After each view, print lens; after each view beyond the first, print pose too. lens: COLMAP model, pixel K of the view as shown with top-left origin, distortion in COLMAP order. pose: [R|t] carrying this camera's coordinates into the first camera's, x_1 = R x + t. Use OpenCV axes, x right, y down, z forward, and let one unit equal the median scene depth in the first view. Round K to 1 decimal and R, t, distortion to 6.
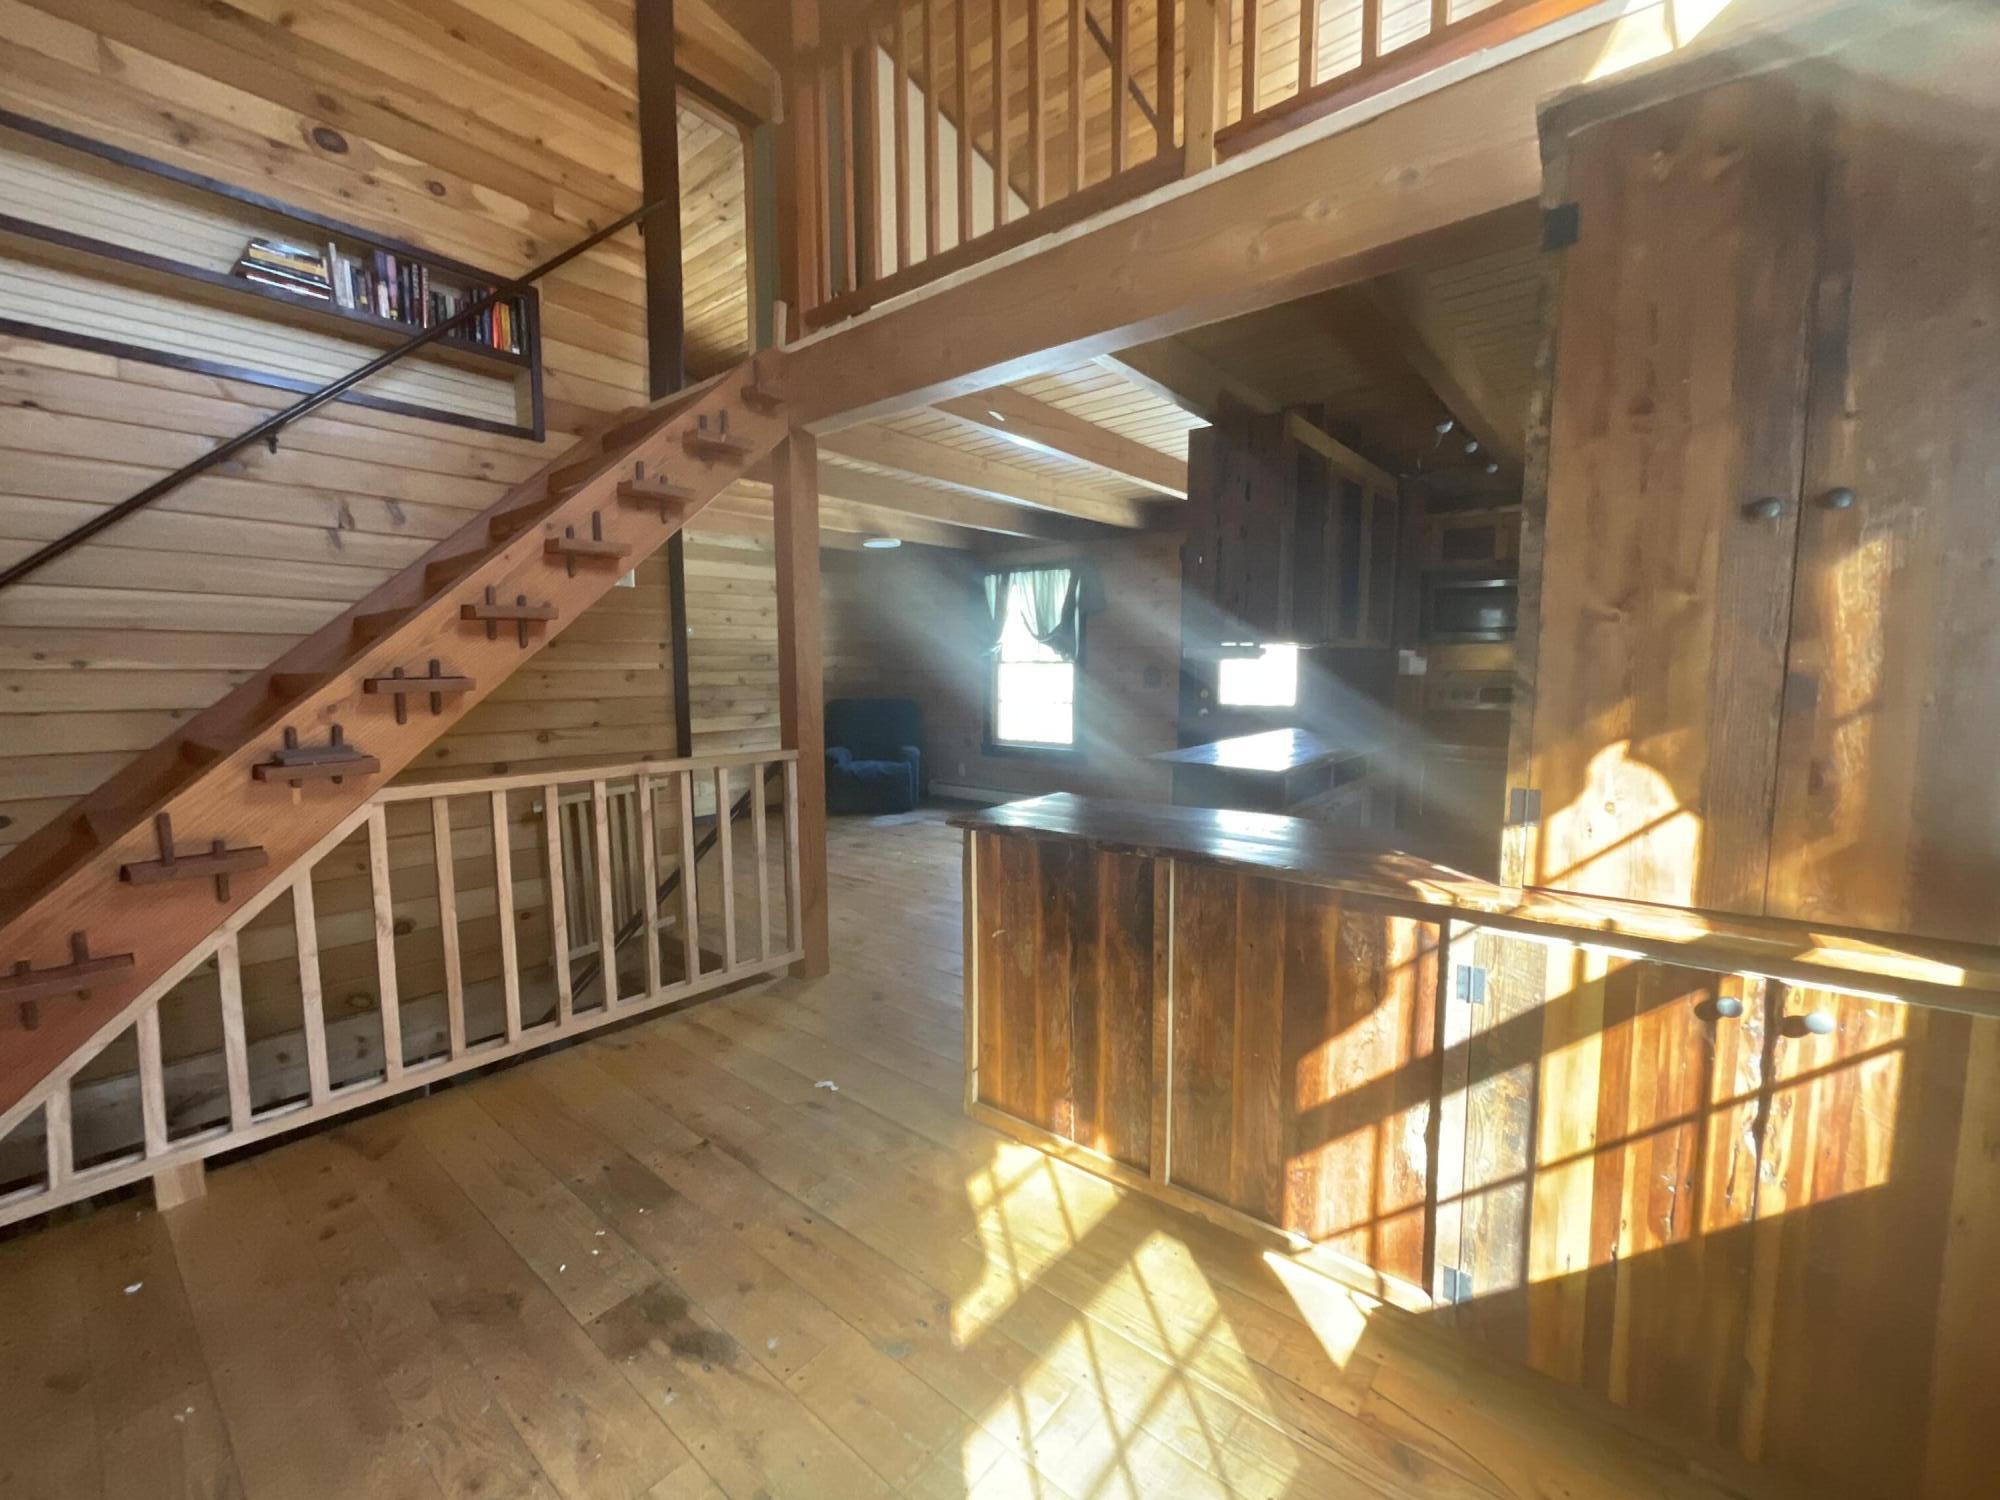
lens RADIAL K [[813.6, 0, 1003.3], [0, 813.6, 748.6], [0, 0, 1]] dist [-0.004543, 0.001787]
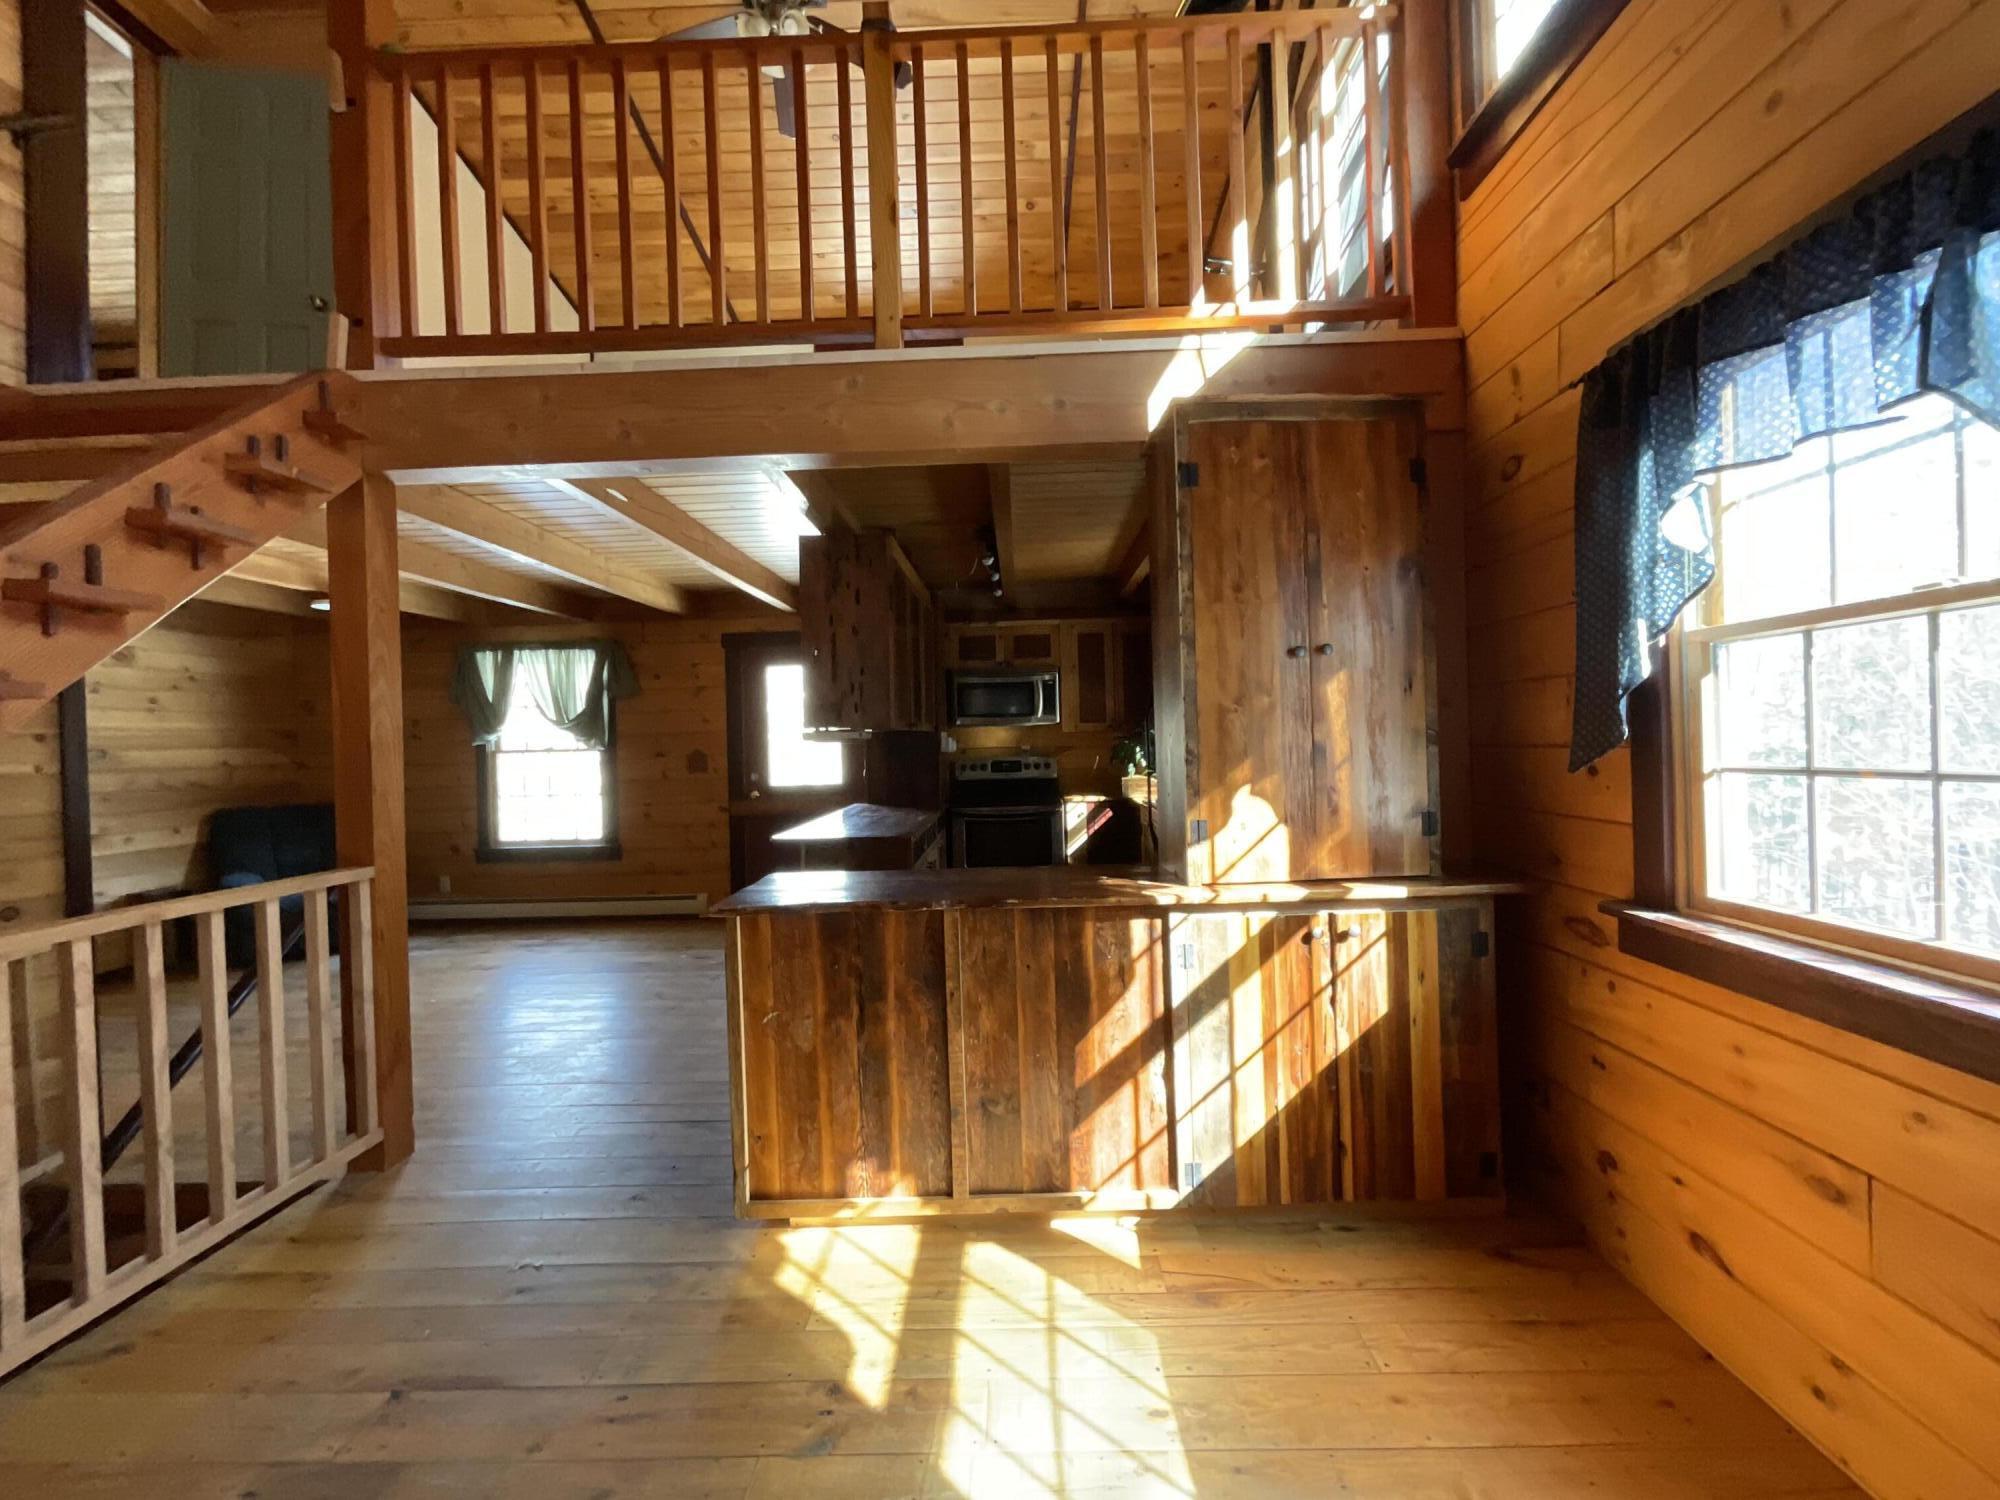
lens RADIAL K [[813.6, 0, 1004.3], [0, 813.6, 749.3], [0, 0, 1]] dist [-0.004543, 0.001787]
pose [[0.784013, -0.023178, 0.620311, -0.379432], [0.086346, 0.993660, -0.072005, -0.003269], [-0.614709, 0.110015, 0.781044, 0.005187]]
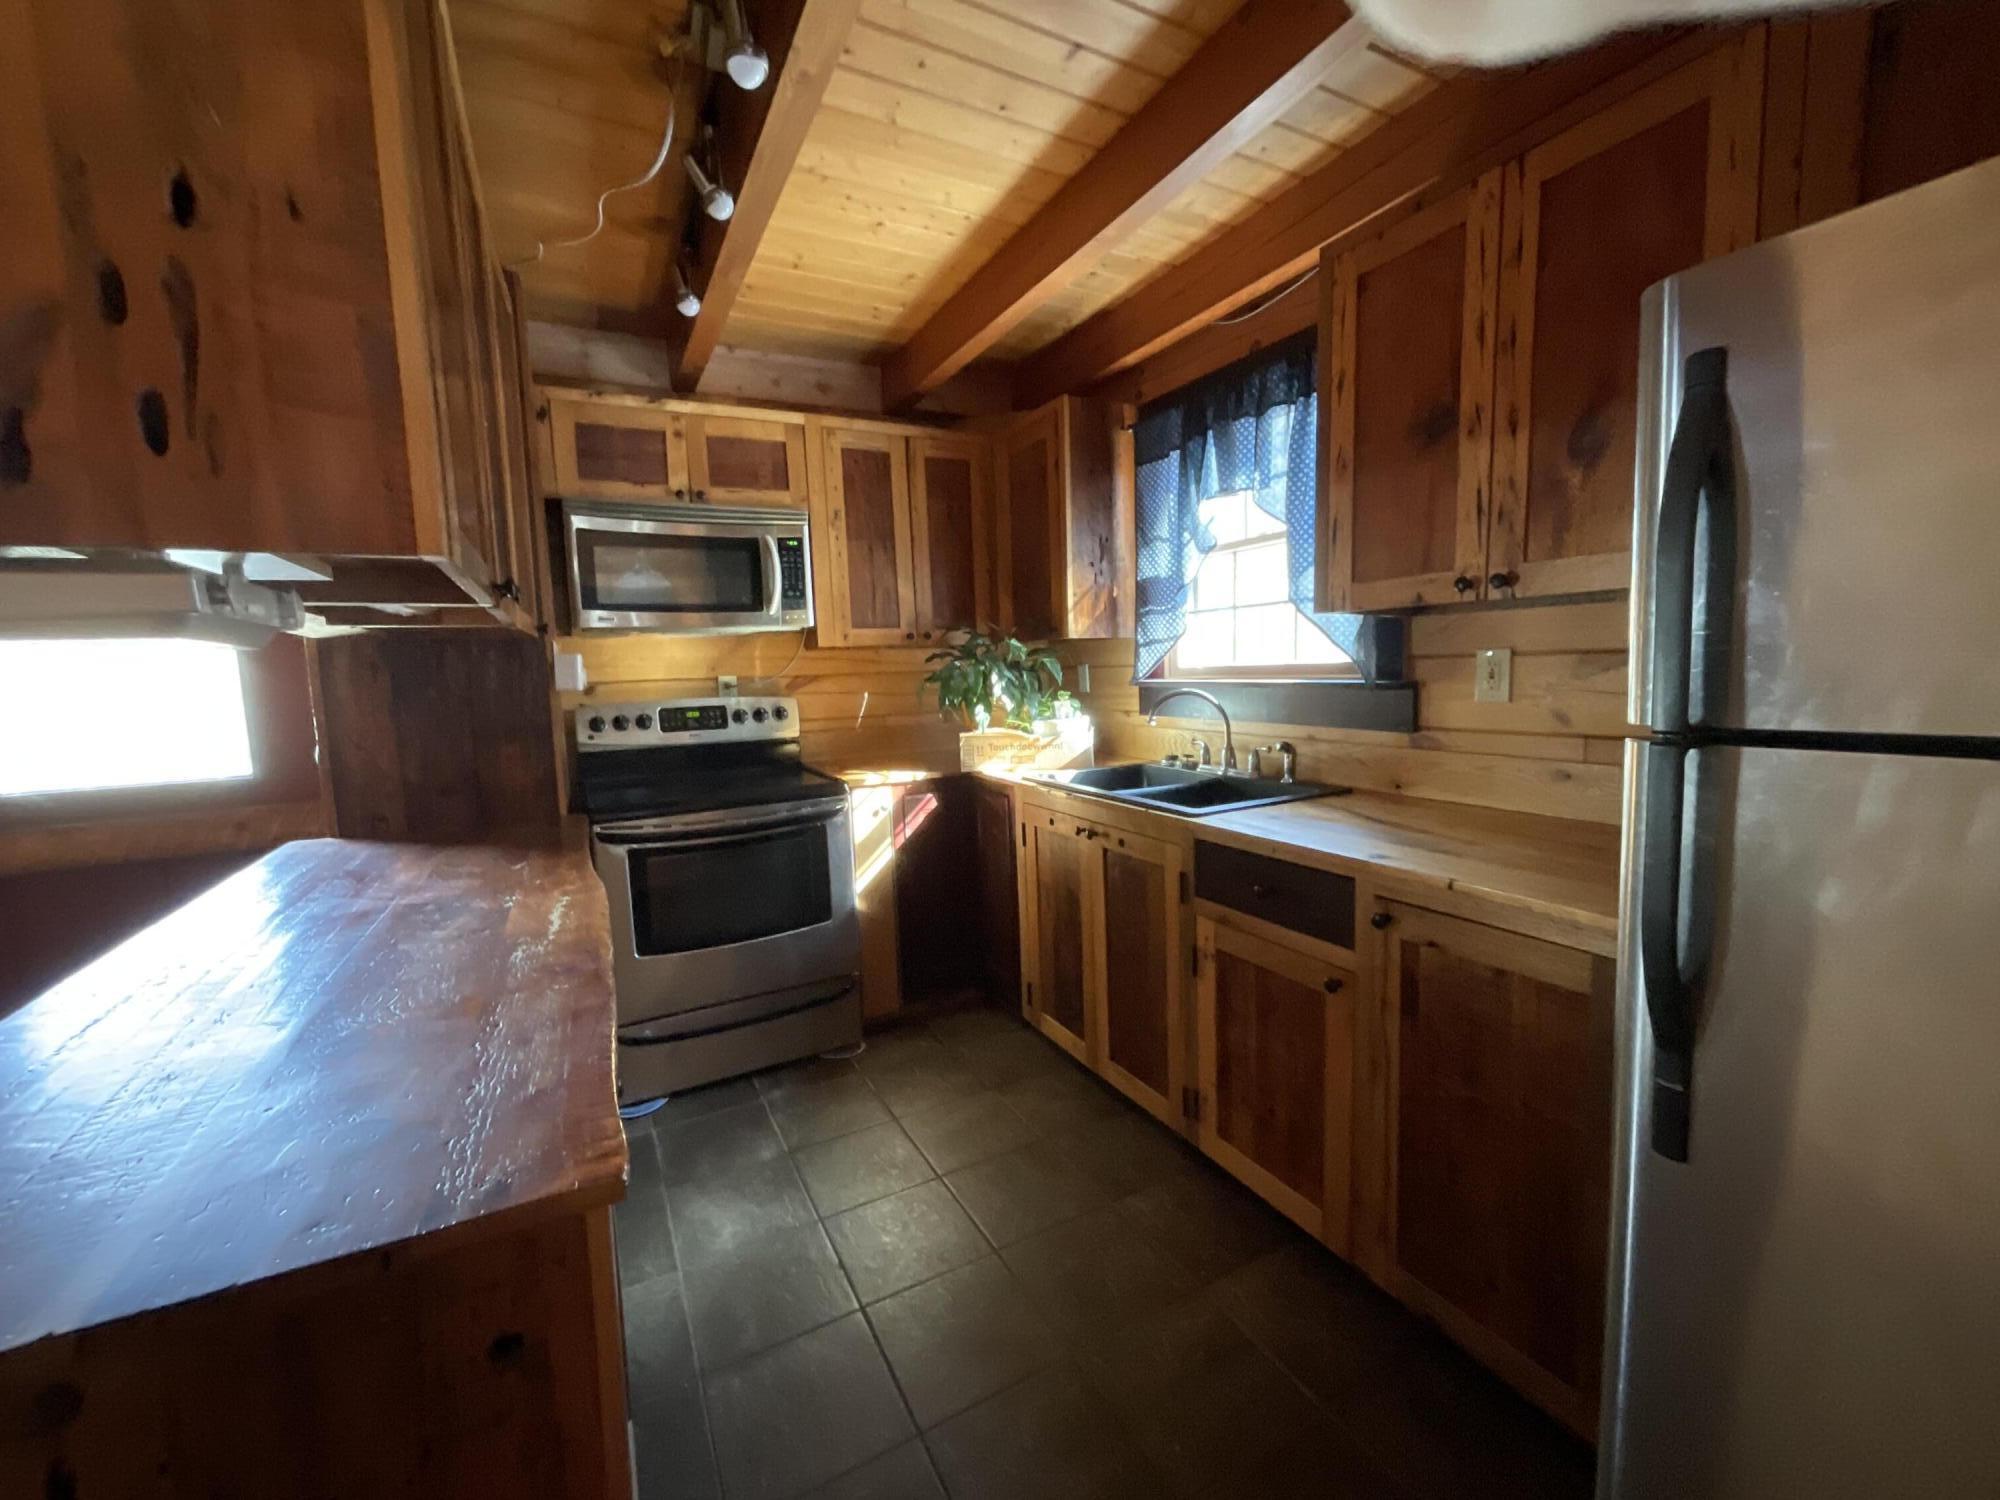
lens RADIAL K [[813.6, 0, 1004.3], [0, 813.6, 746.7], [0, 0, 1]] dist [-0.004543, 0.001787]
pose [[0.379698, -0.103308, 0.919324, 0.286808], [0.127914, 0.990063, 0.058426, -0.108985], [-0.916224, 0.095410, 0.389140, 1.164903]]
